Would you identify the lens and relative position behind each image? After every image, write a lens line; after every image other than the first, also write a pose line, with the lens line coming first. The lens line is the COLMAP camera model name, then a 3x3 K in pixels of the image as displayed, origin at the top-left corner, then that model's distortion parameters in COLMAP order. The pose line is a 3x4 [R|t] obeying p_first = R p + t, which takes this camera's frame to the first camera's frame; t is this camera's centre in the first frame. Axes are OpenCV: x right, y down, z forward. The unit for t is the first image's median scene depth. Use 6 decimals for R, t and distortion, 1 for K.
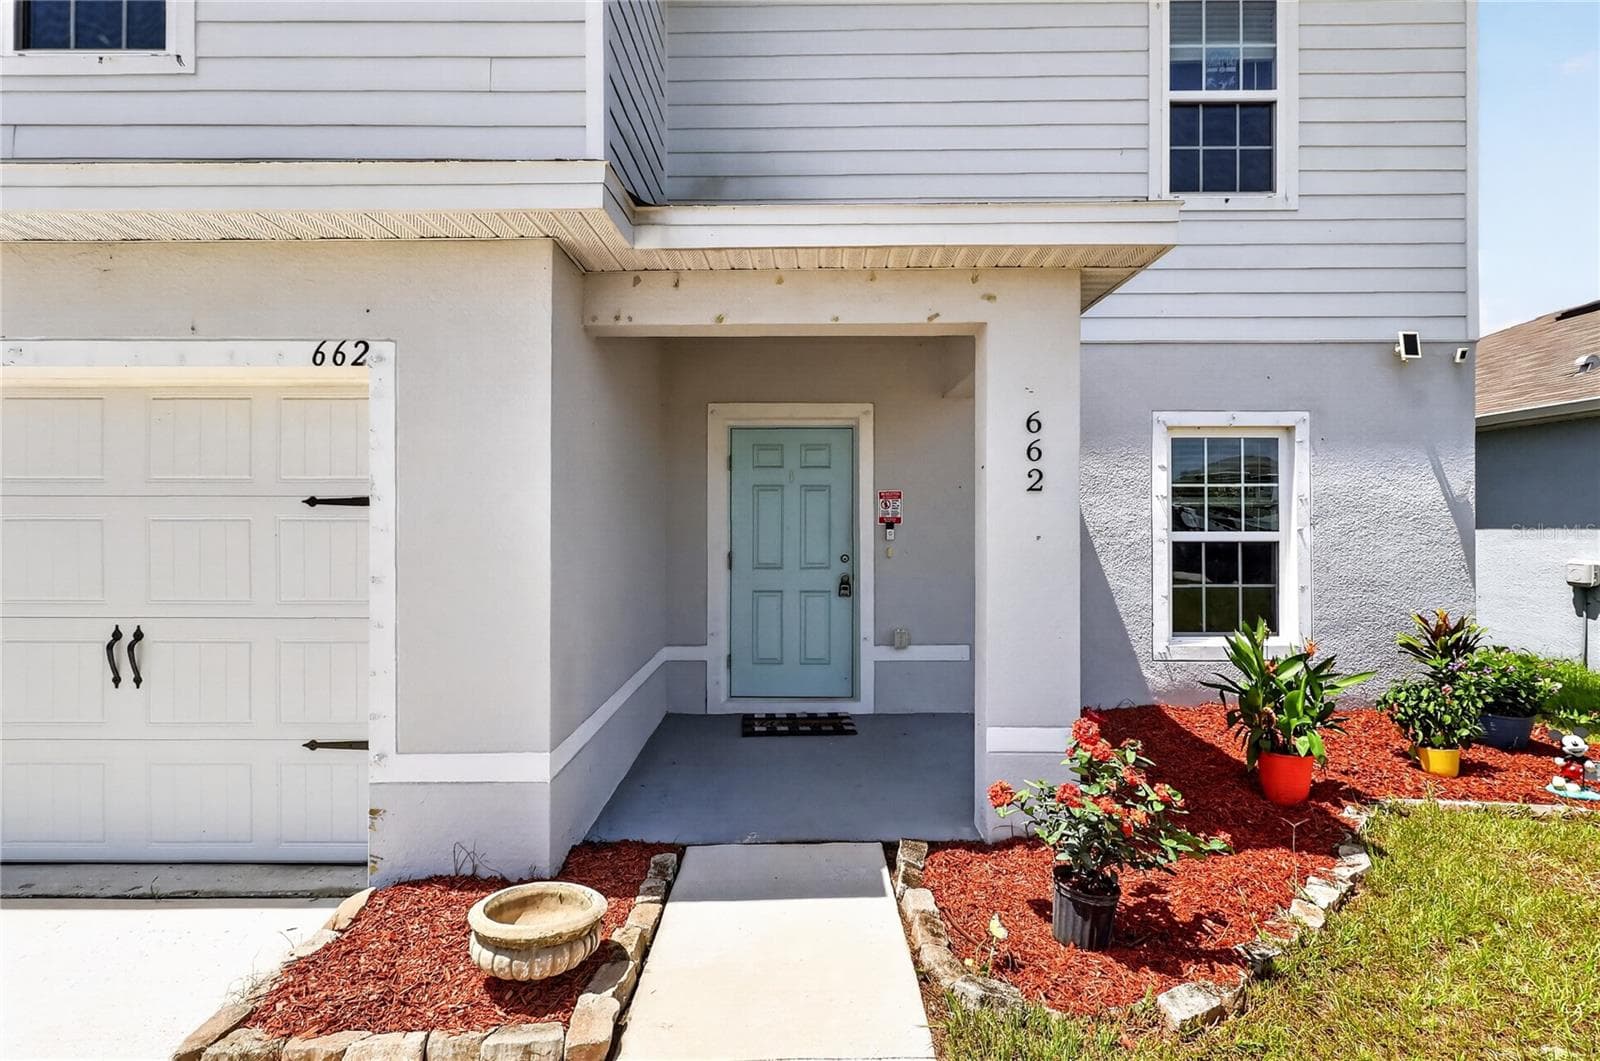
lens RADIAL K [[727.4, 0, 801.0], [0, 727.4, 518.7], [0, 0, 1]] dist [-0.002588, -0.000105]
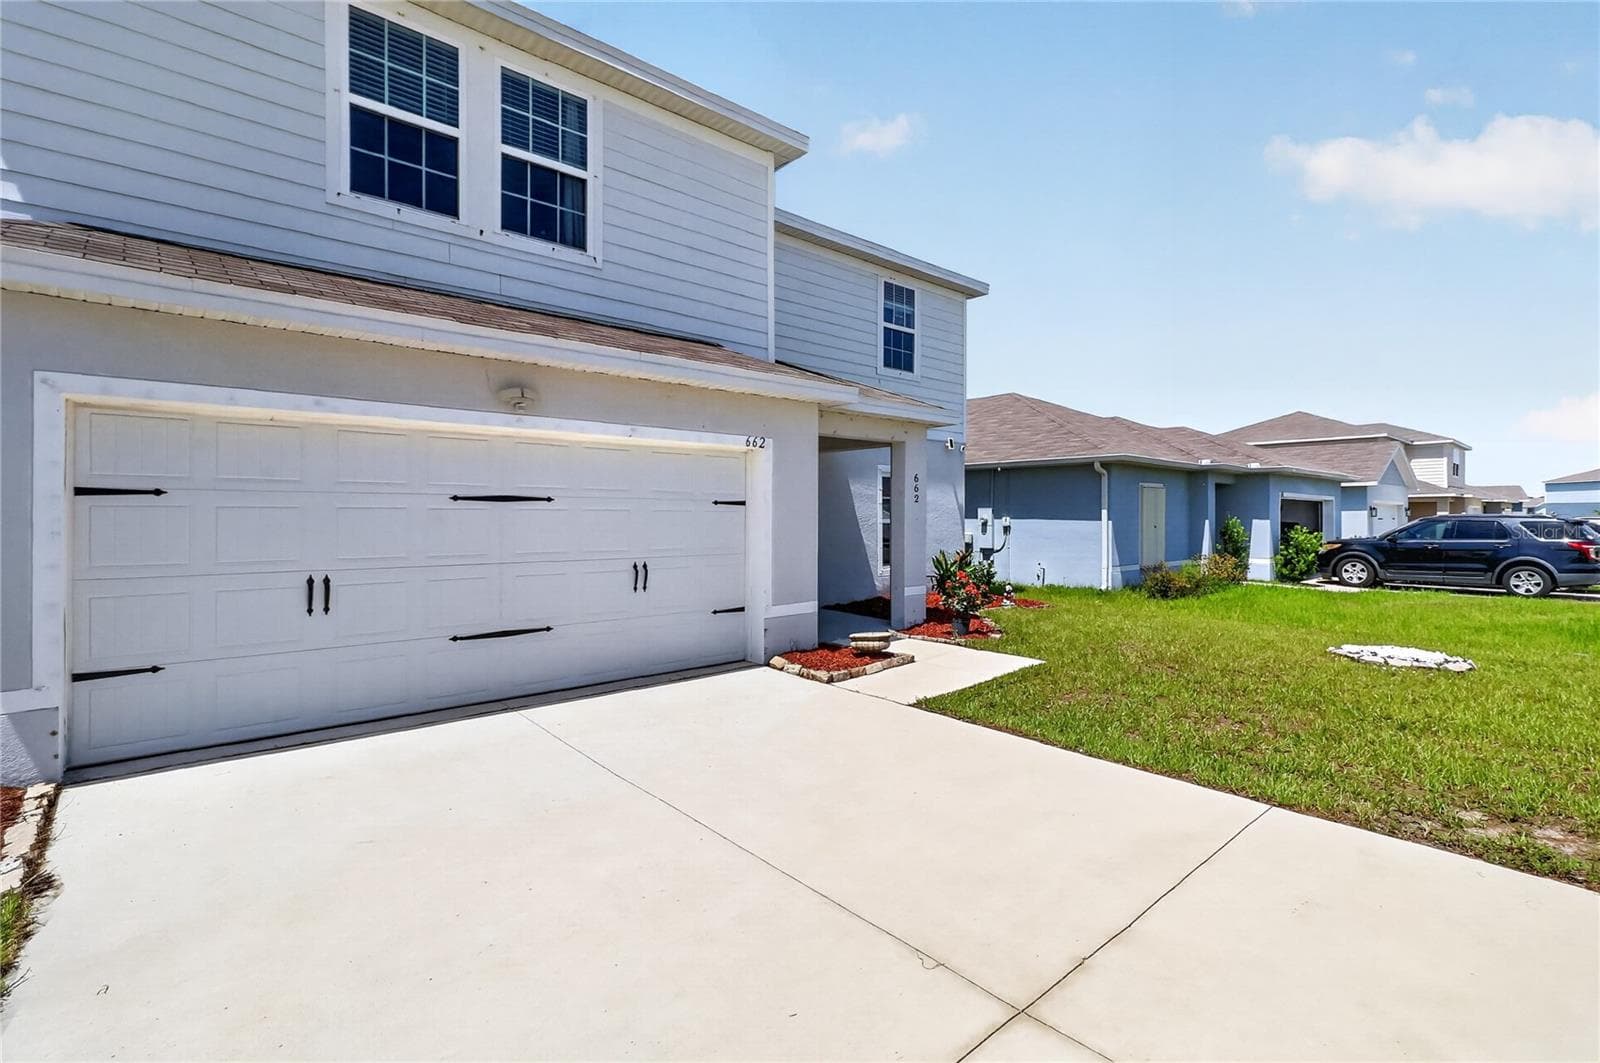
lens RADIAL K [[727.4, 0, 801.0], [0, 727.4, 519.7], [0, 0, 1]] dist [-0.002588, -0.000105]
pose [[0.744348, -0.001351, 0.667790, -1.173766], [-0.001867, 0.999990, 0.004105, 0.011383], [-0.667789, -0.004302, 0.744338, -0.497295]]
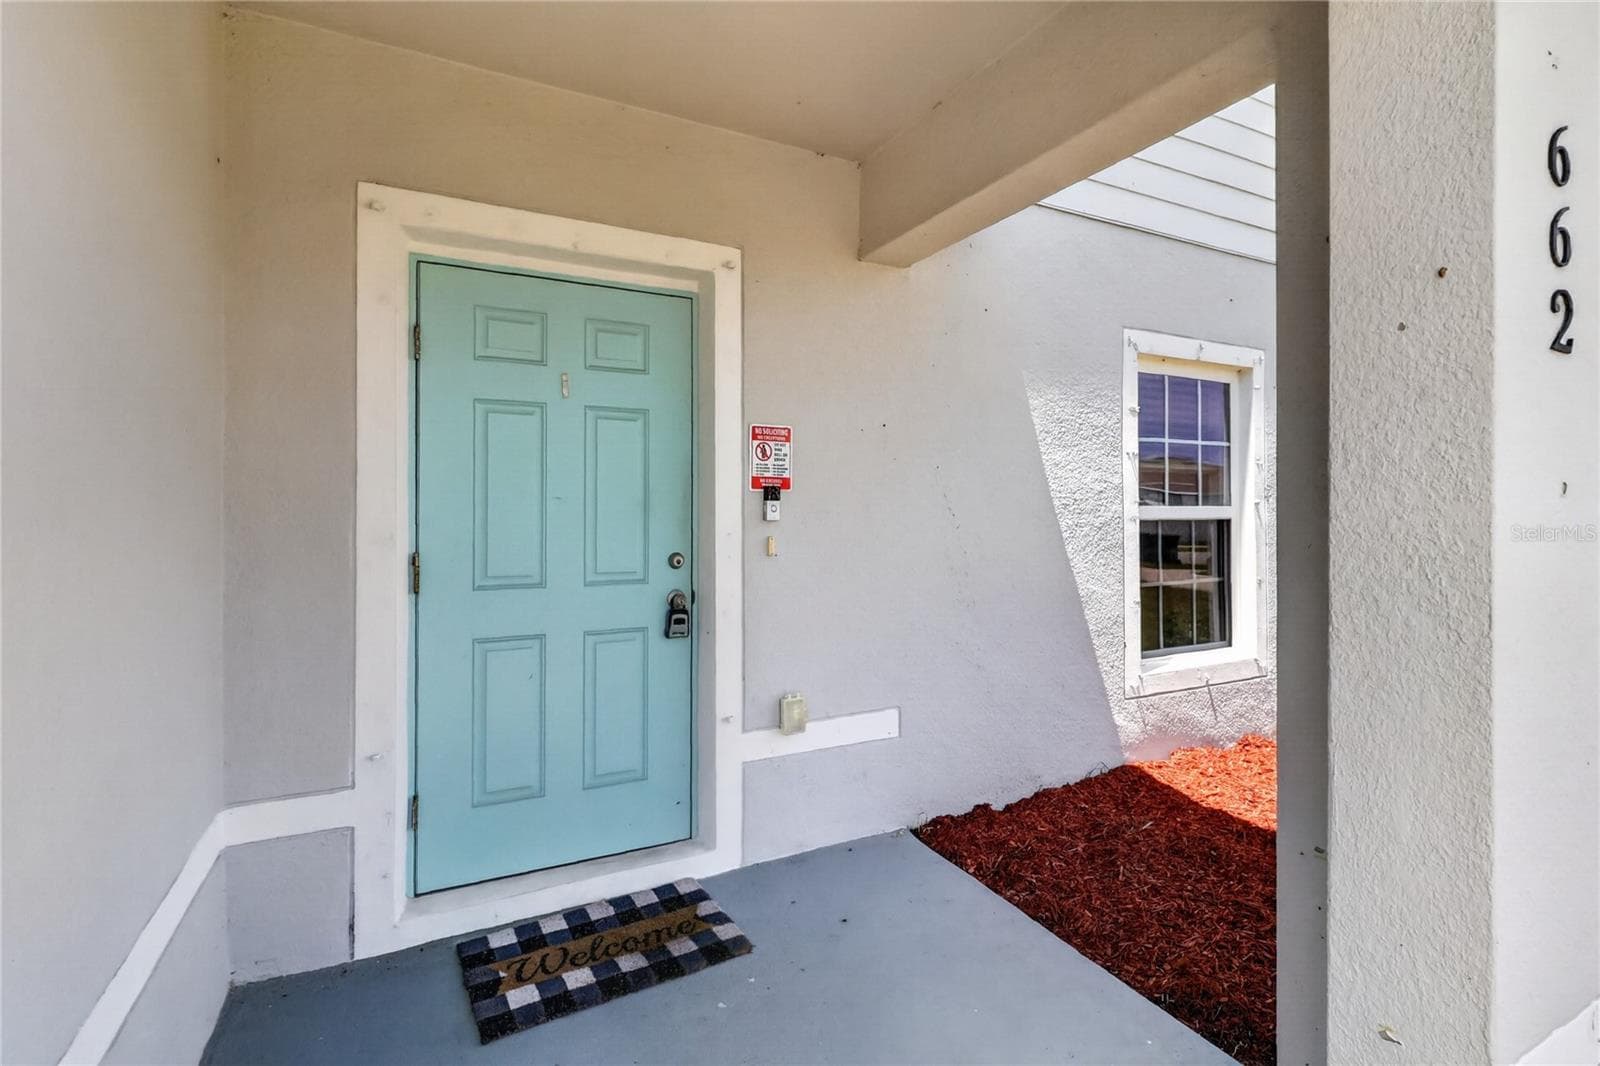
lens RADIAL K [[741.1, 0, 794.2], [0, 741.1, 509.0], [0, 0, 1]] dist [-0.001992, -0.000235]
pose [[0.887457, 0.001528, 0.460887, -0.103269], [-0.003763, 0.999985, 0.003931, 0.018357], [-0.460875, -0.005223, 0.887450, 0.532828]]
